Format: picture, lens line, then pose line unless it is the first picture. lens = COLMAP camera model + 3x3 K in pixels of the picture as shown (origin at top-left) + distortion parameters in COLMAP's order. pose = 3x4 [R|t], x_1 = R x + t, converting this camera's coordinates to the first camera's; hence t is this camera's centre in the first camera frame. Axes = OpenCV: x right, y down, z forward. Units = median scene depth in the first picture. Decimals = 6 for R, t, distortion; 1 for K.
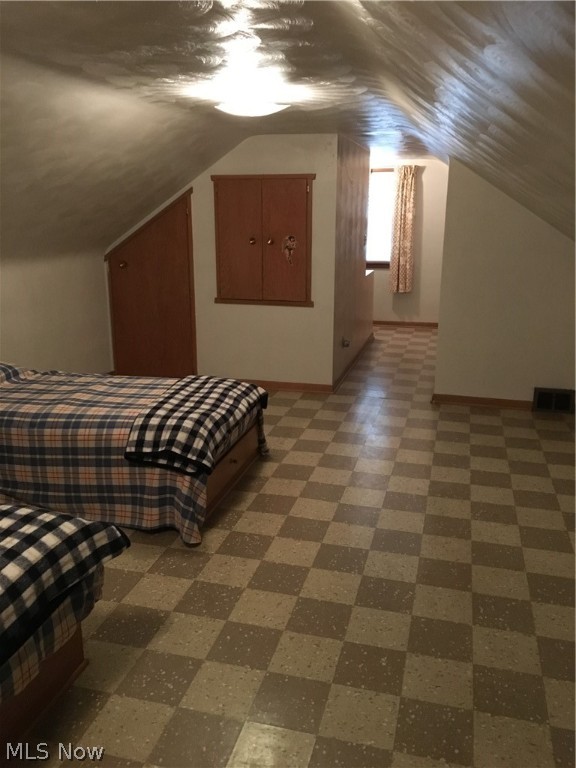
lens RADIAL K [[653.2, 0, 286.9], [0, 653.2, 383.9], [0, 0, 1]] dist [0.015626, -0.002036]
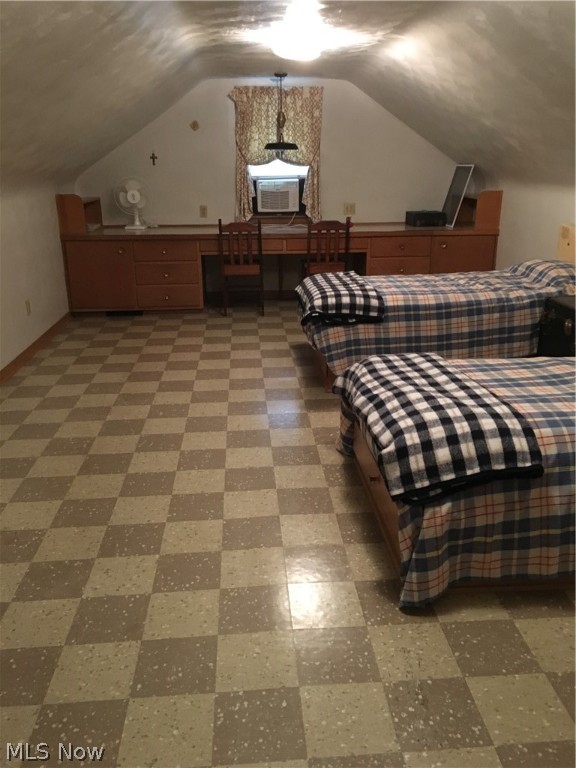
lens RADIAL K [[653.2, 0, 288.2], [0, 653.2, 384.1], [0, 0, 1]] dist [0.015626, -0.002036]
pose [[-0.947446, 0.114473, -0.298735, 0.211581], [-0.069586, 0.837692, 0.541692, -0.353044], [0.312257, 0.534011, -0.785702, 1.510592]]
